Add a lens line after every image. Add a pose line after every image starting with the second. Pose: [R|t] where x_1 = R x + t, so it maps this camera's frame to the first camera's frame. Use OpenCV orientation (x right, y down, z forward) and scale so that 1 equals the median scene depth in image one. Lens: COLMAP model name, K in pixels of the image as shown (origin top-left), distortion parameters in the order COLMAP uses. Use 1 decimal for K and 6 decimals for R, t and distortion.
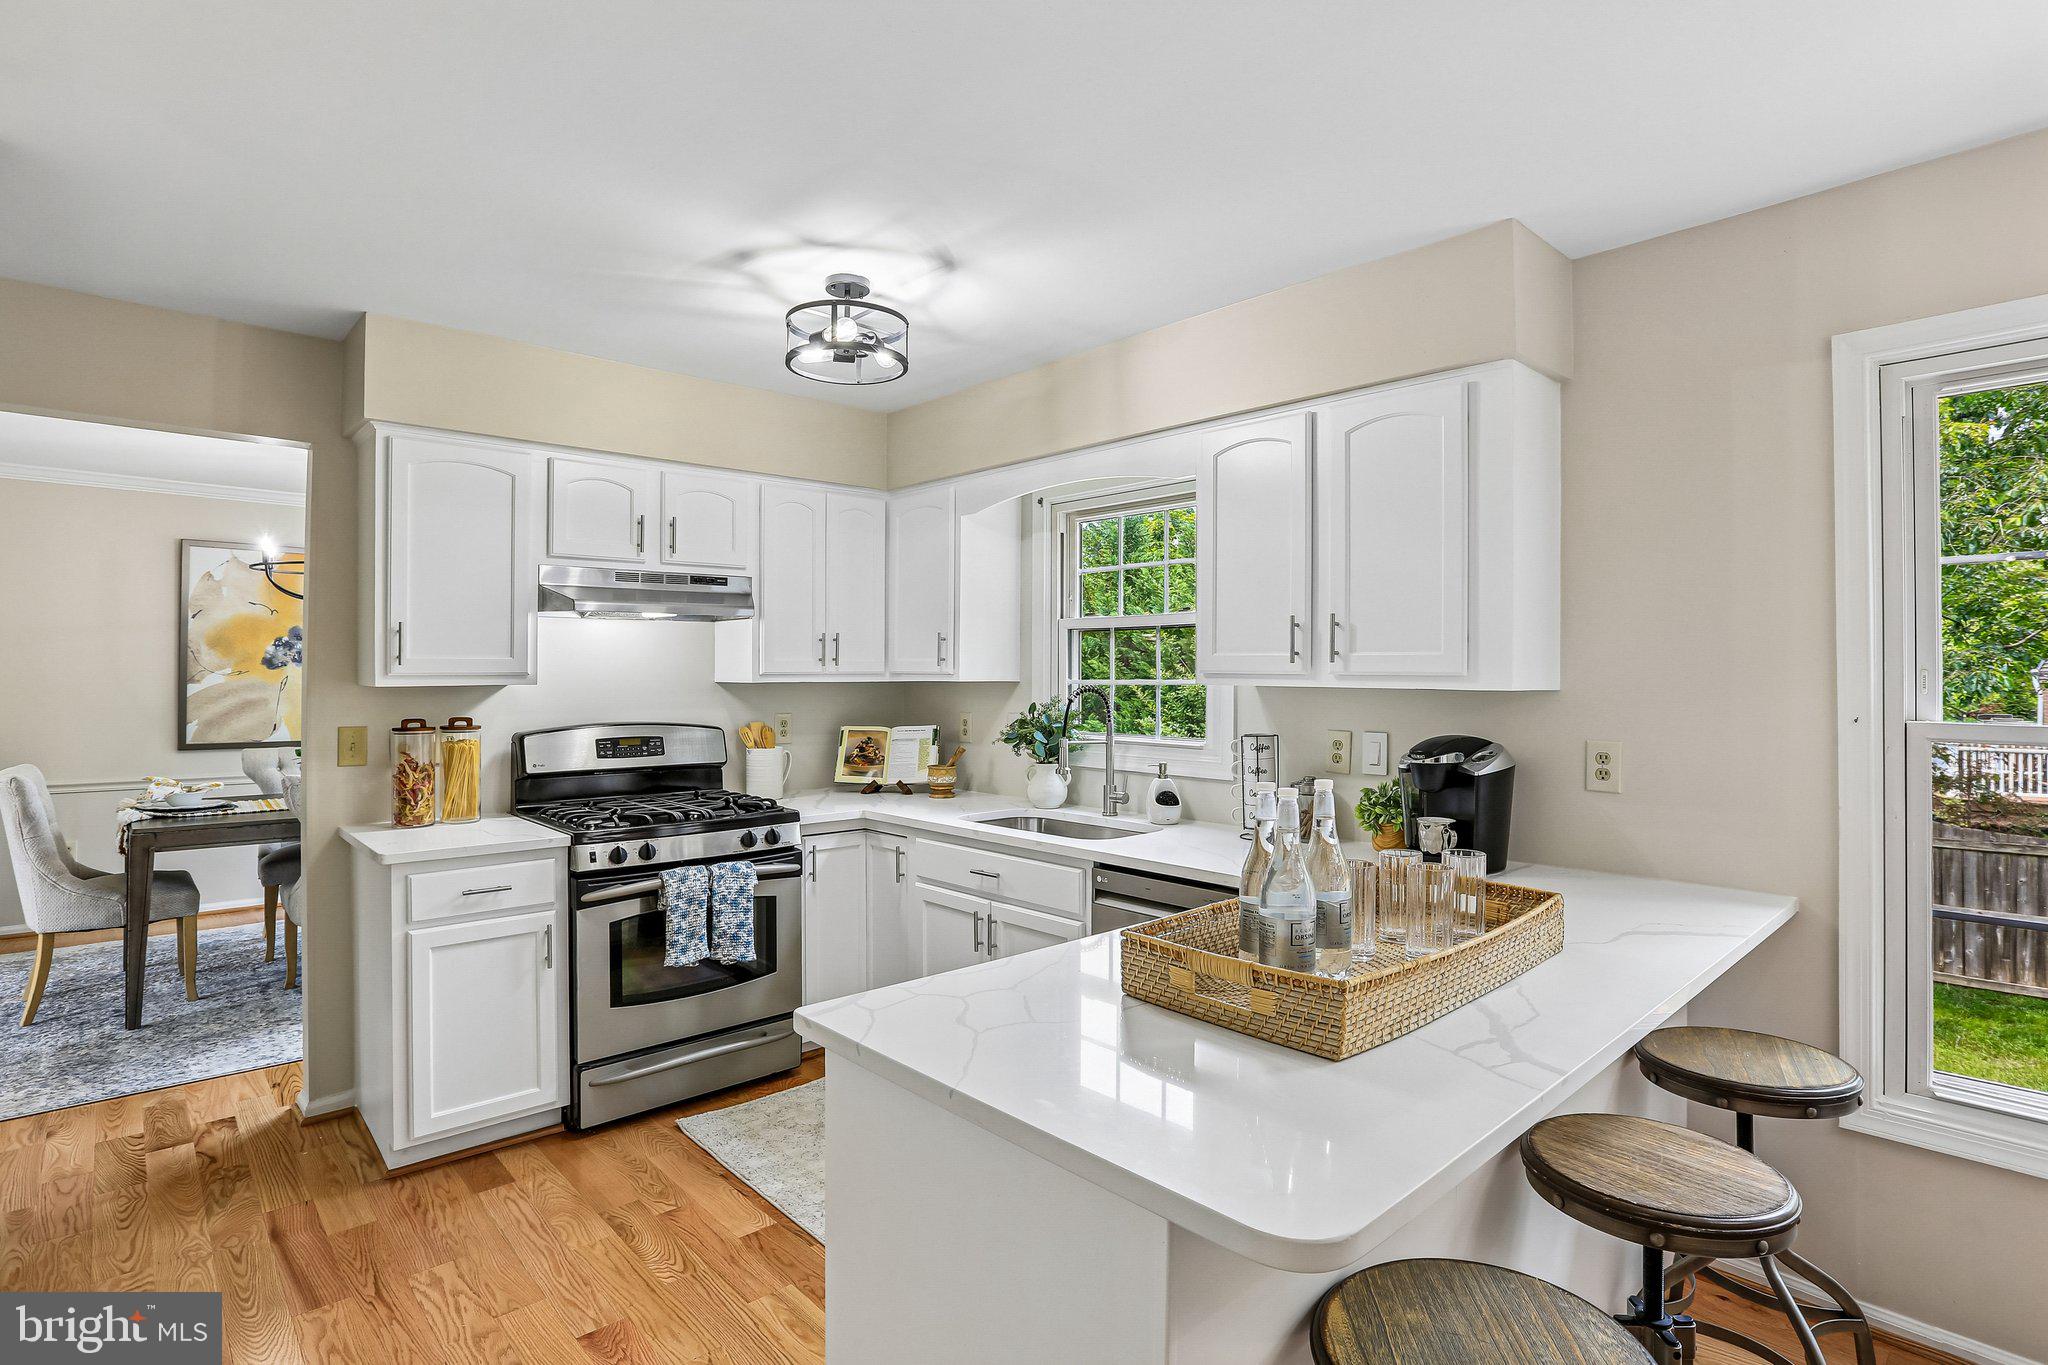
lens RADIAL K [[993.0, 0, 1007.7], [0, 993.0, 673.6], [0, 0, 1]] dist [-0.060844, 0.028737]
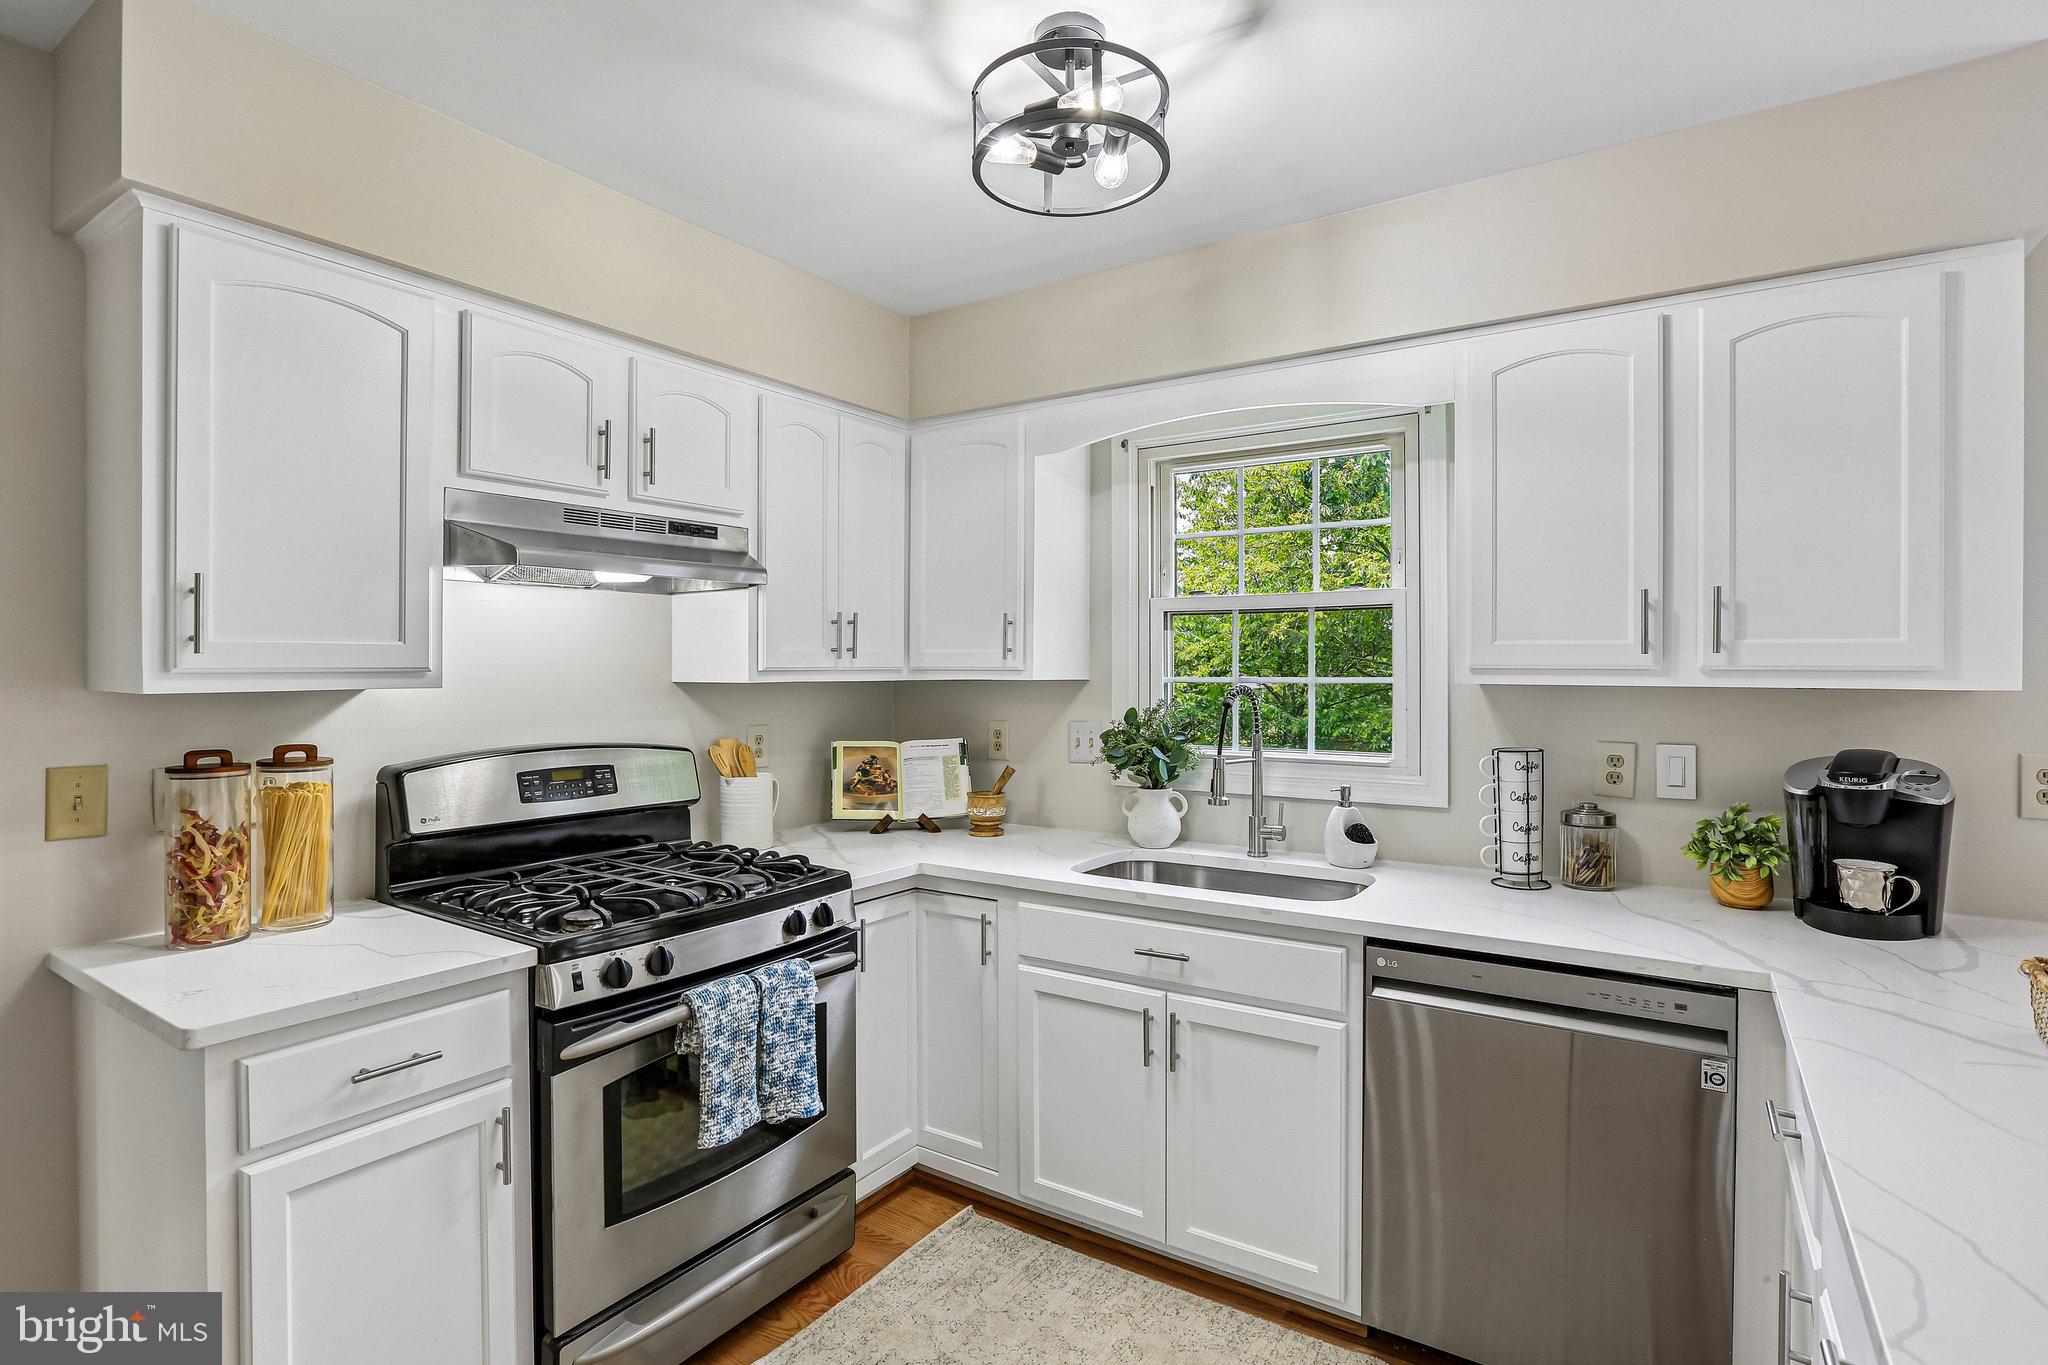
lens RADIAL K [[993.0, 0, 1007.7], [0, 993.0, 673.6], [0, 0, 1]] dist [-0.060844, 0.028737]
pose [[0.971218, -0.001831, 0.238184, -0.277363], [0.001157, 0.999995, 0.002969, 0.001073], [-0.238188, -0.002608, 0.971216, 0.329737]]
